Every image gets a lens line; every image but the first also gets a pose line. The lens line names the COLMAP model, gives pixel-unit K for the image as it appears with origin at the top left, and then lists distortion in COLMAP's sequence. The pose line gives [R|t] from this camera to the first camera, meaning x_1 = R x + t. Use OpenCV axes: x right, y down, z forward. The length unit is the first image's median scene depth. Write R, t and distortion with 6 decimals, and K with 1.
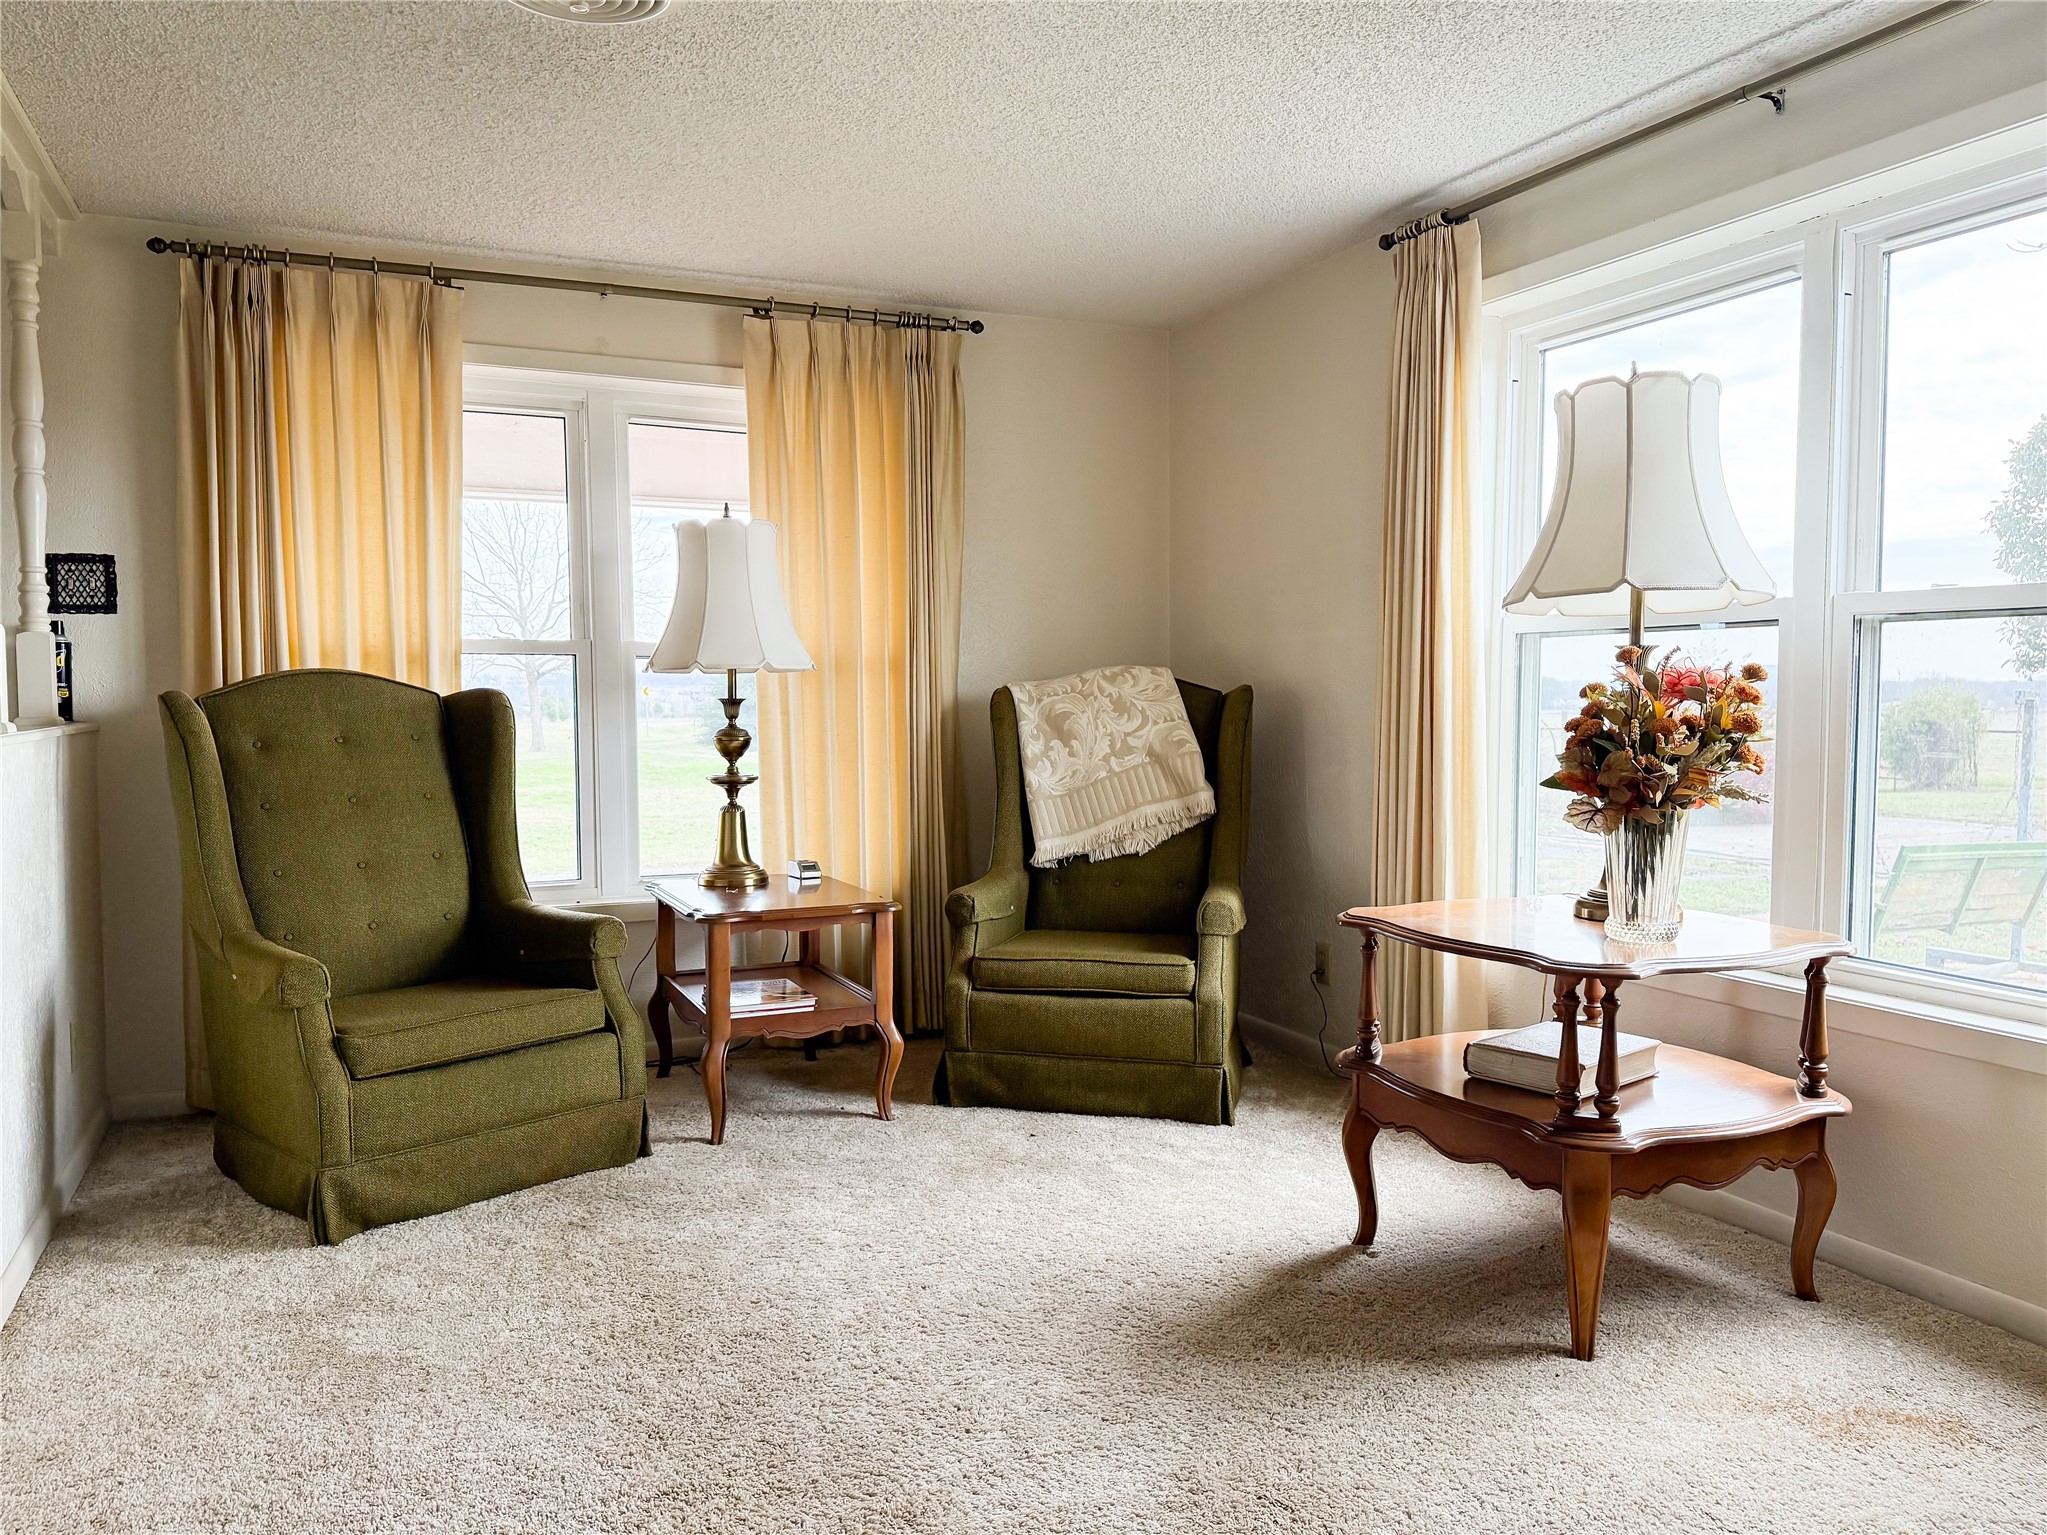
lens RADIAL K [[1467.4, 0, 1023.5], [0, 1467.4, 767.5], [0, 0, 1]] dist [0.108407, -0.156191]
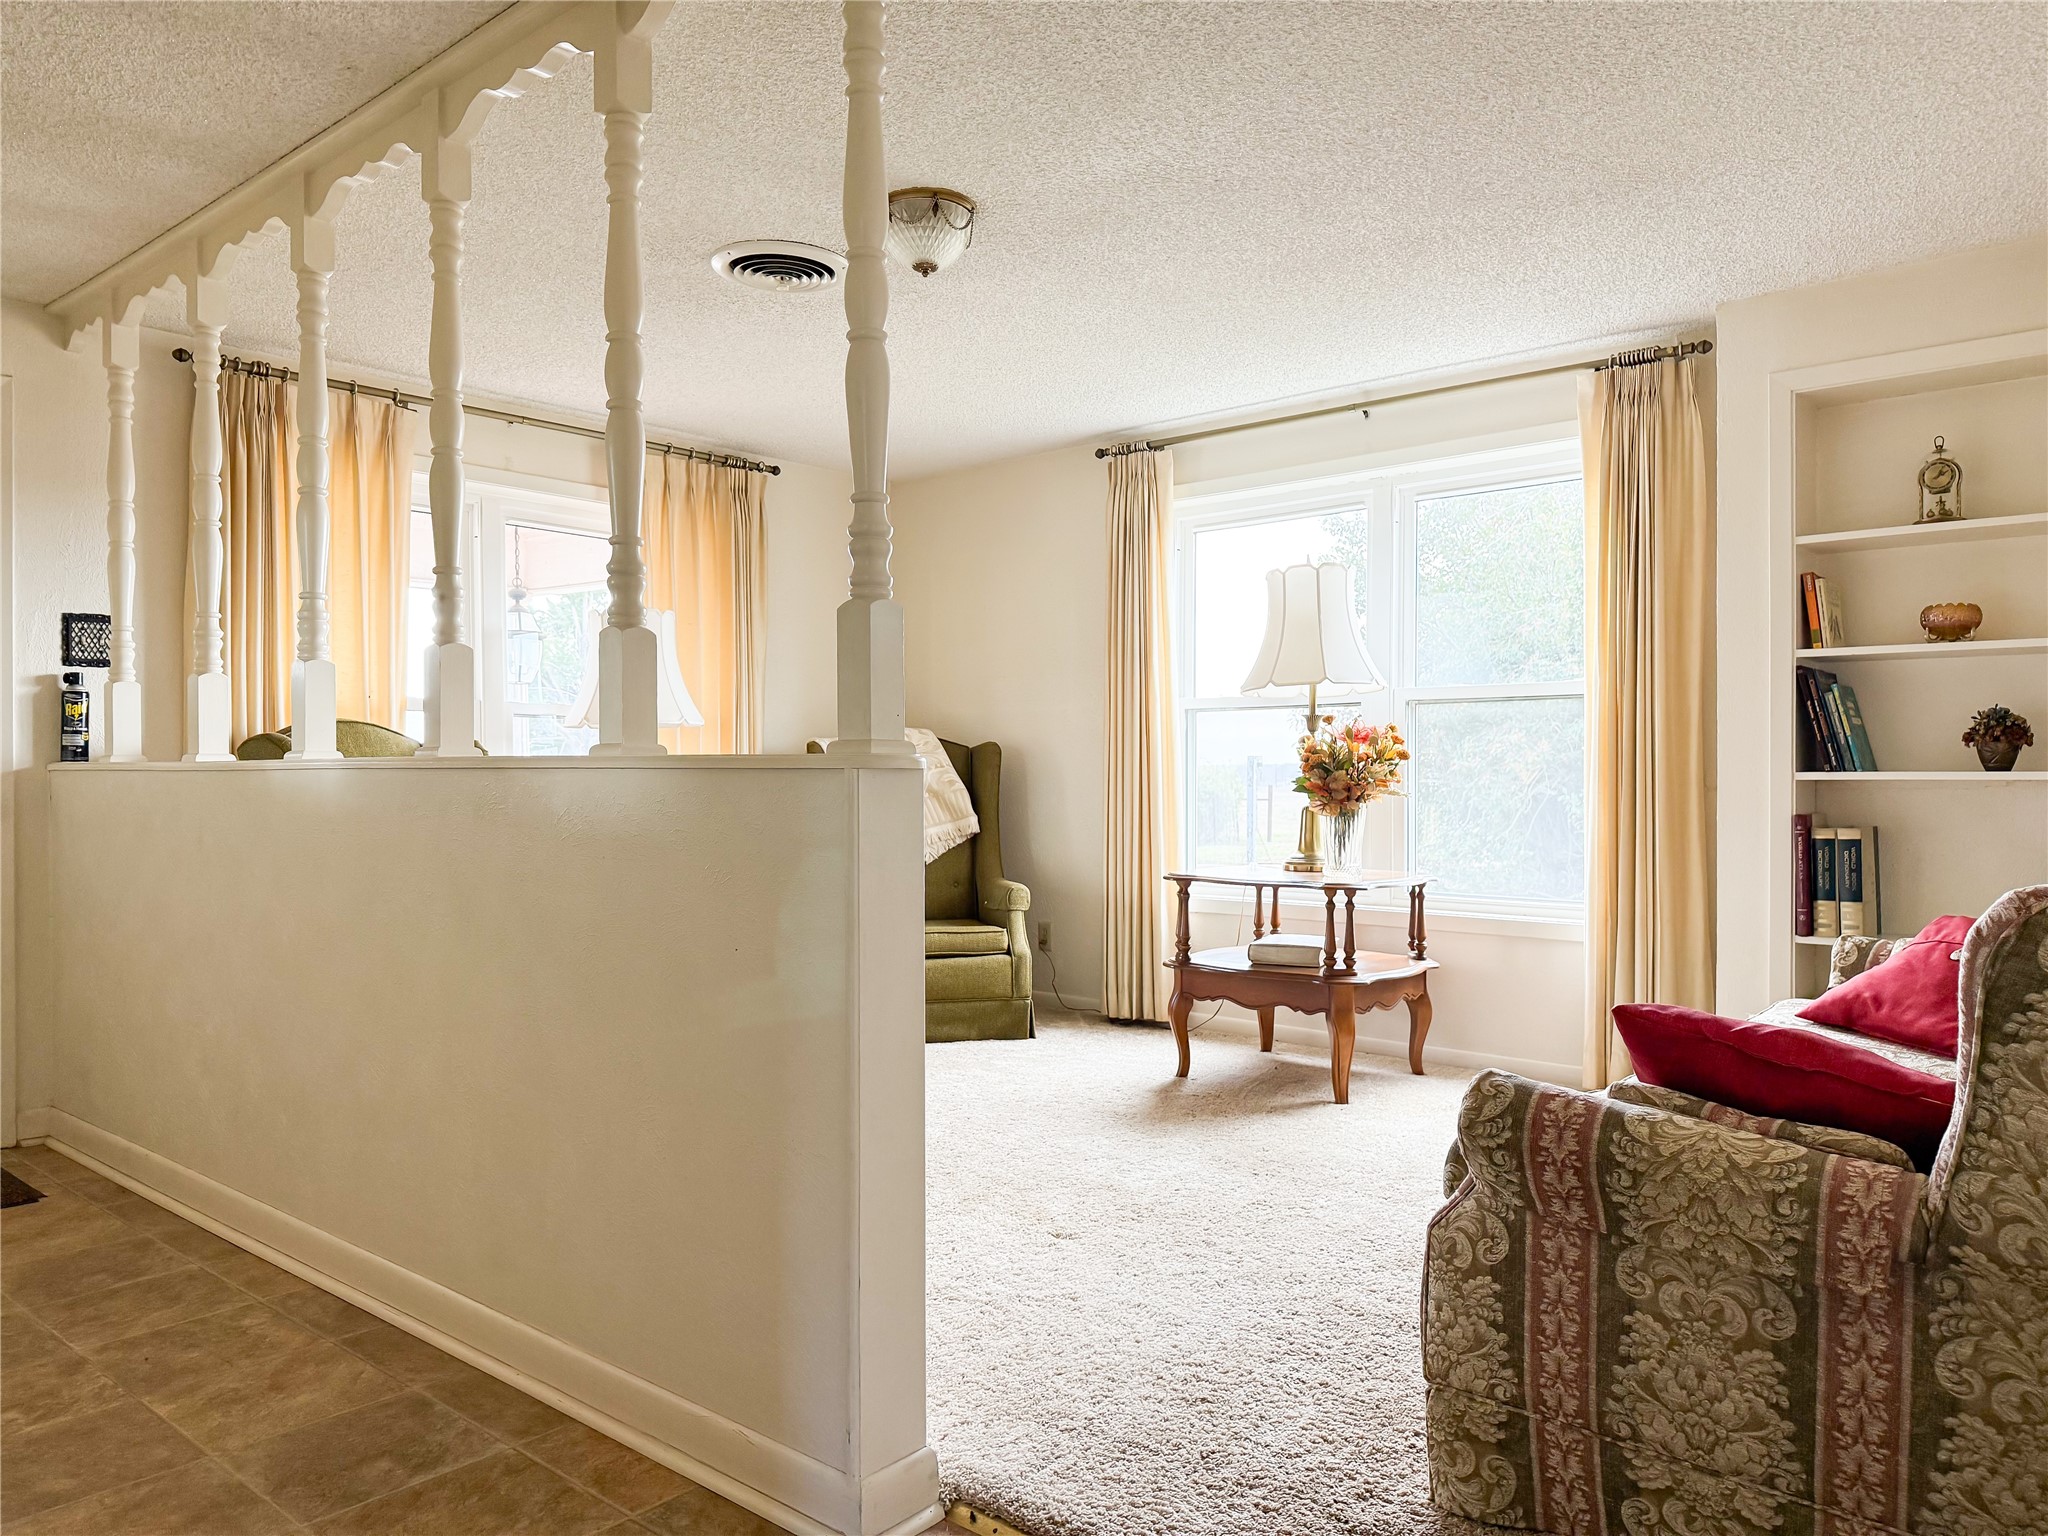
lens RADIAL K [[1404.1, 0, 1019.2], [0, 1404.1, 755.5], [0, 0, 1]] dist [0.179306, -0.243265]
pose [[0.911156, 0.005097, 0.412030, -0.450863], [0.020667, 0.998100, -0.058048, 0.042367], [-0.411543, 0.061406, 0.909319, -0.283286]]
